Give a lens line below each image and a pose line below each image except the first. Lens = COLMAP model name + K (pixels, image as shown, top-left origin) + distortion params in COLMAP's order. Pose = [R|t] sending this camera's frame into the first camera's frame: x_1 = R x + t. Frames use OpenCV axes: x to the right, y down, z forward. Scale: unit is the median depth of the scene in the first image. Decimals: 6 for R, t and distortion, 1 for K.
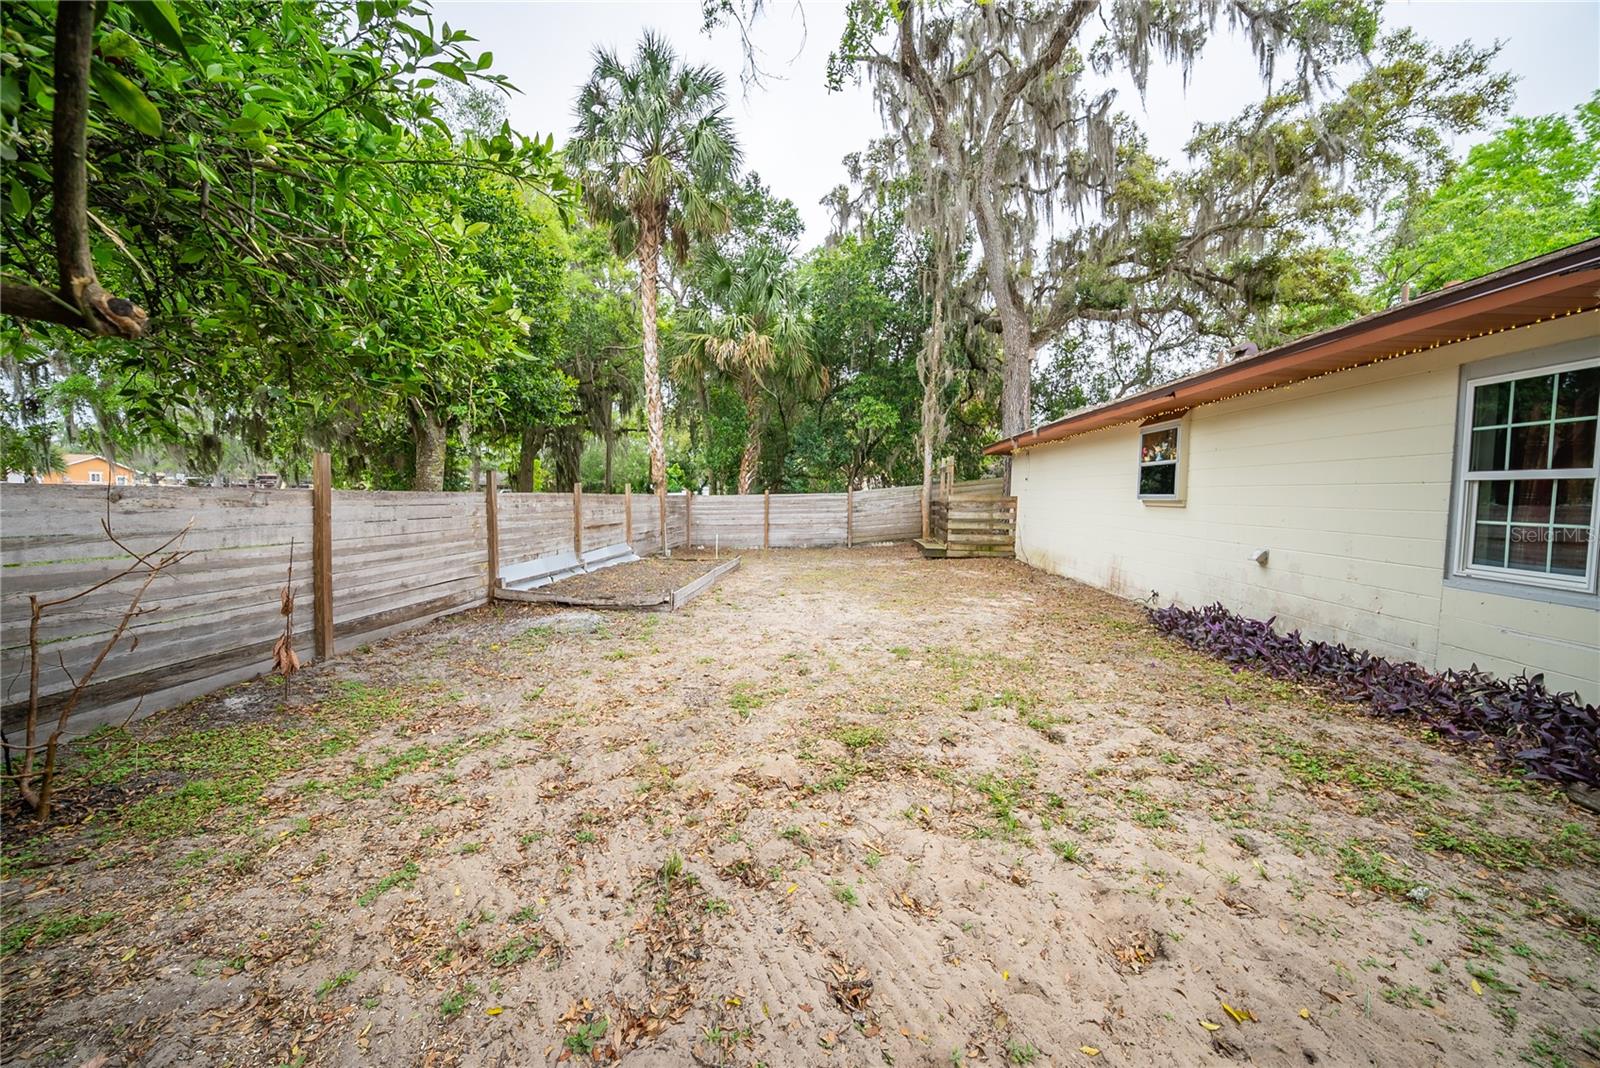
lens RADIAL K [[564.3, 0, 799.8], [0, 564.3, 527.7], [0, 0, 1]] dist [-0.028094, 0.004608]
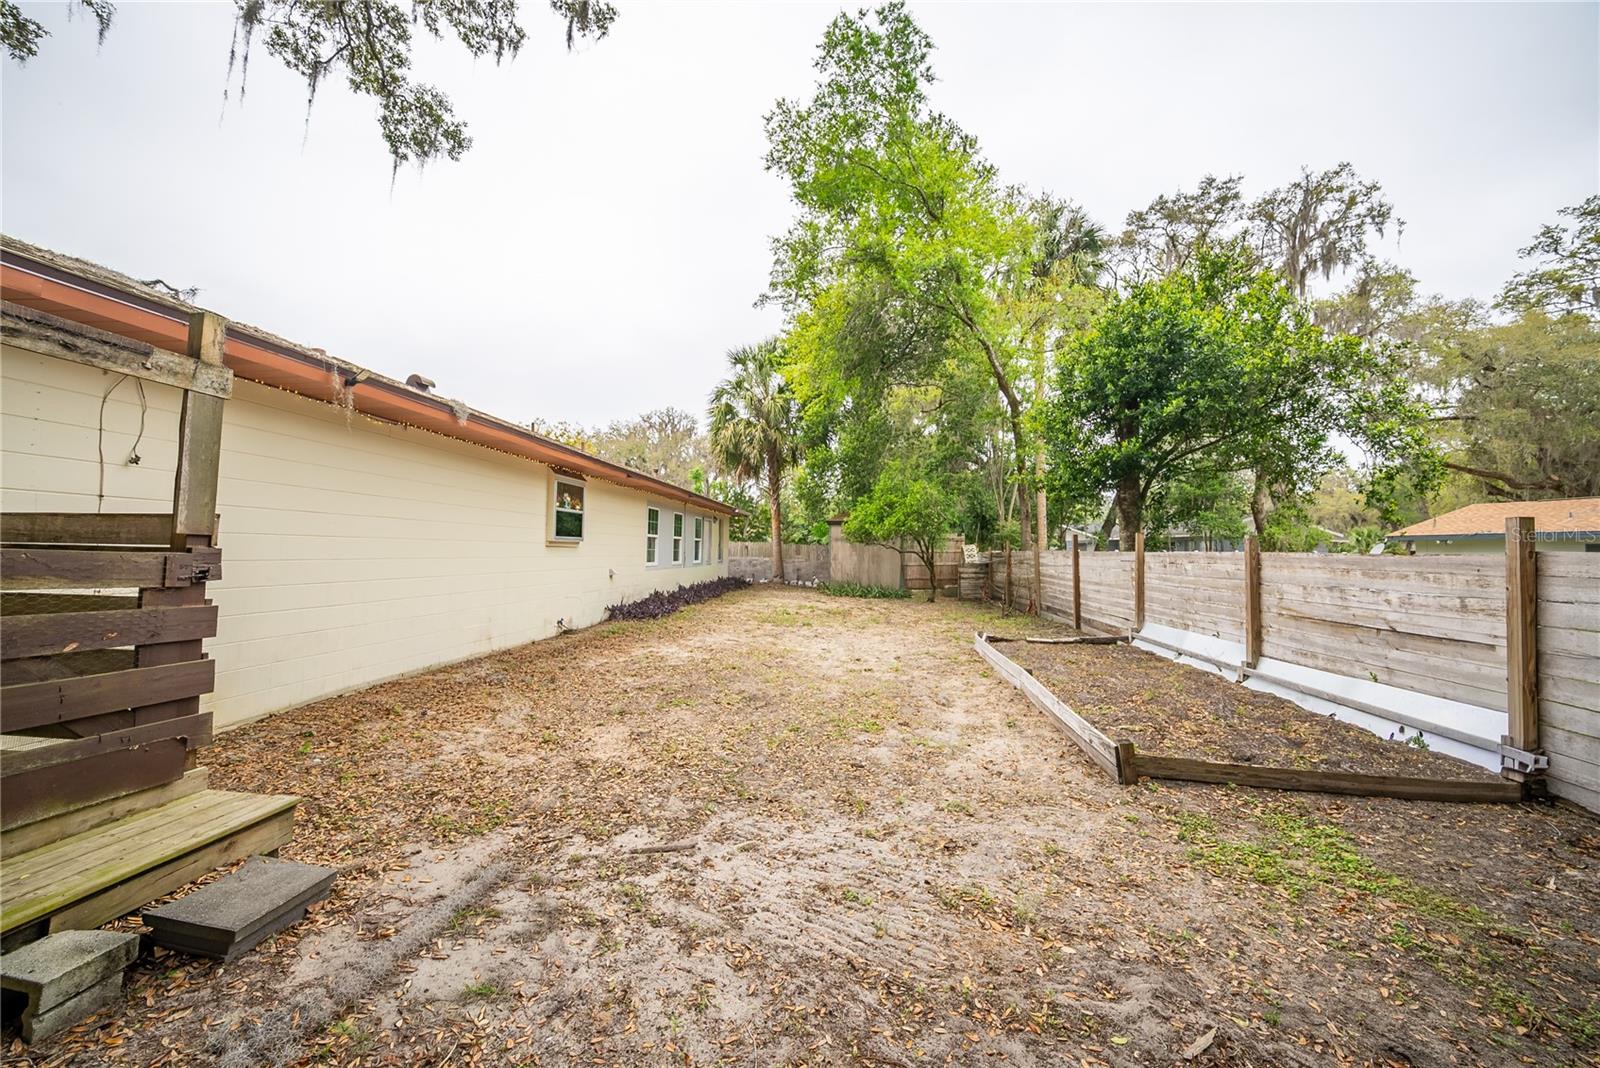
lens RADIAL K [[564.3, 0, 805.9], [0, 564.3, 536.4], [0, 0, 1]] dist [-0.028094, 0.004608]
pose [[-0.998538, -0.029067, 0.045572, 0.084031], [-0.027690, 0.999149, 0.030556, -0.111985], [-0.046422, 0.029249, -0.998494, 2.172924]]
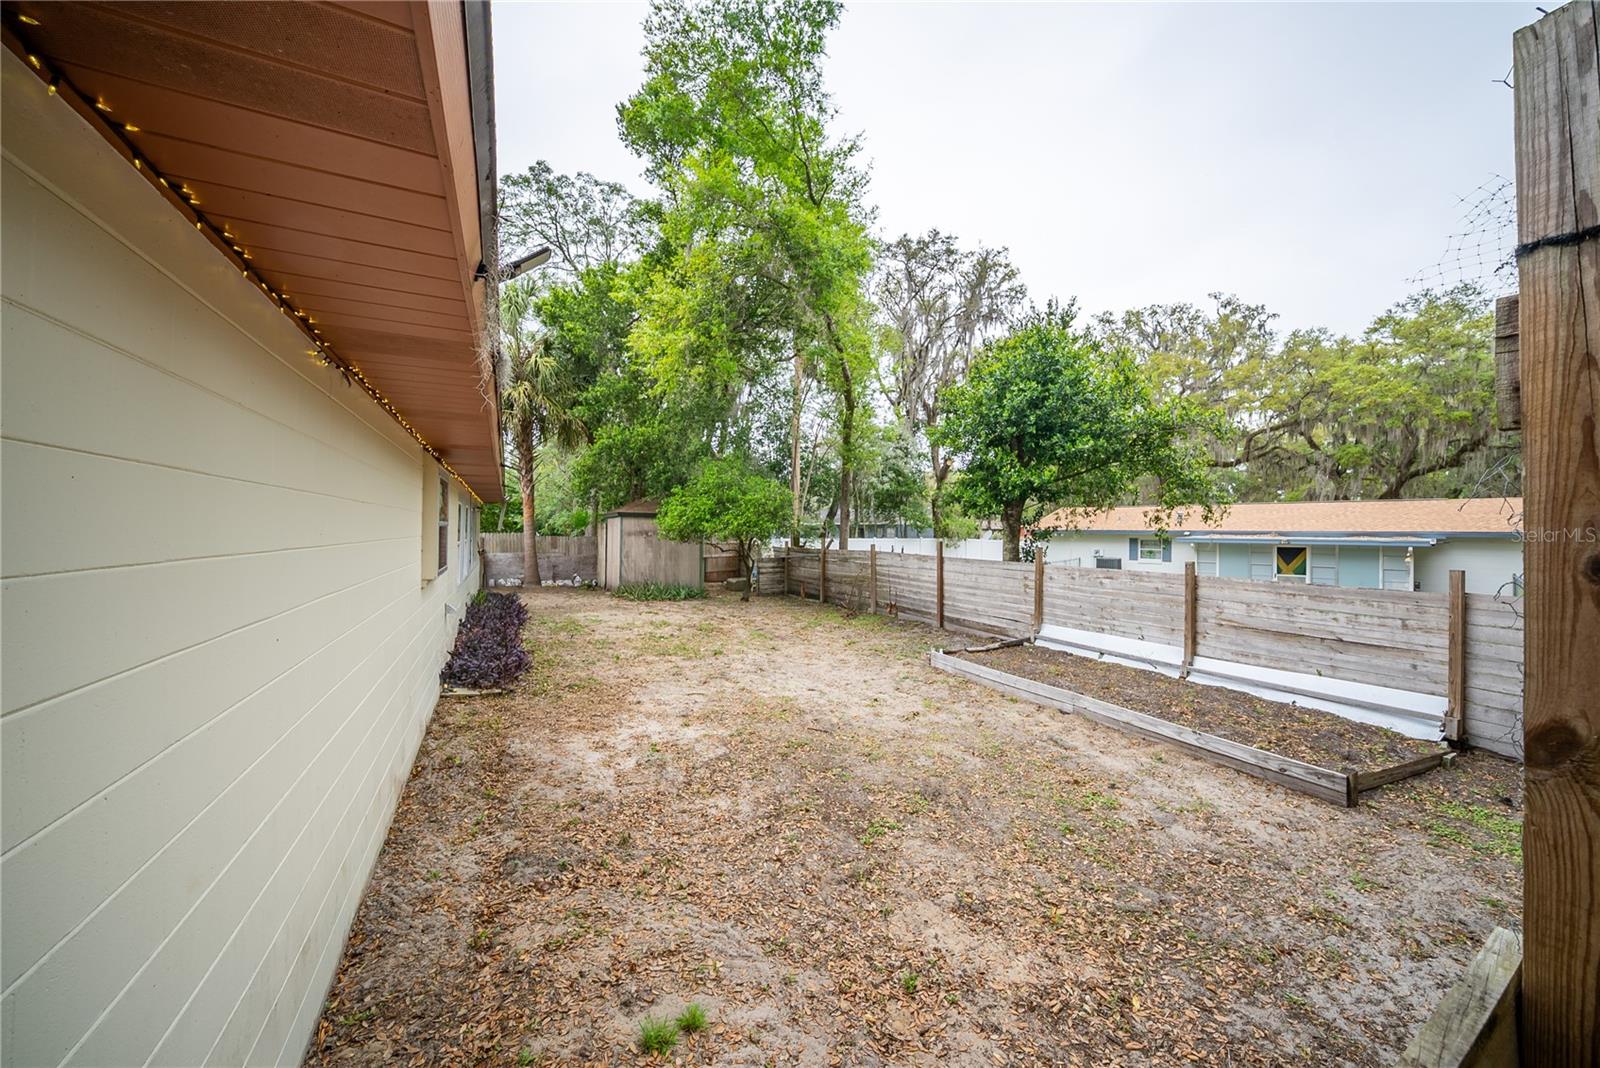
lens RADIAL K [[564.3, 0, 795.0], [0, 564.3, 528.9], [0, 0, 1]] dist [-0.028094, 0.004608]
pose [[-0.857579, -0.030726, -0.513433, 0.628938], [-0.058207, 0.997599, 0.037521, -0.162852], [0.511048, 0.062062, -0.857309, 1.839692]]
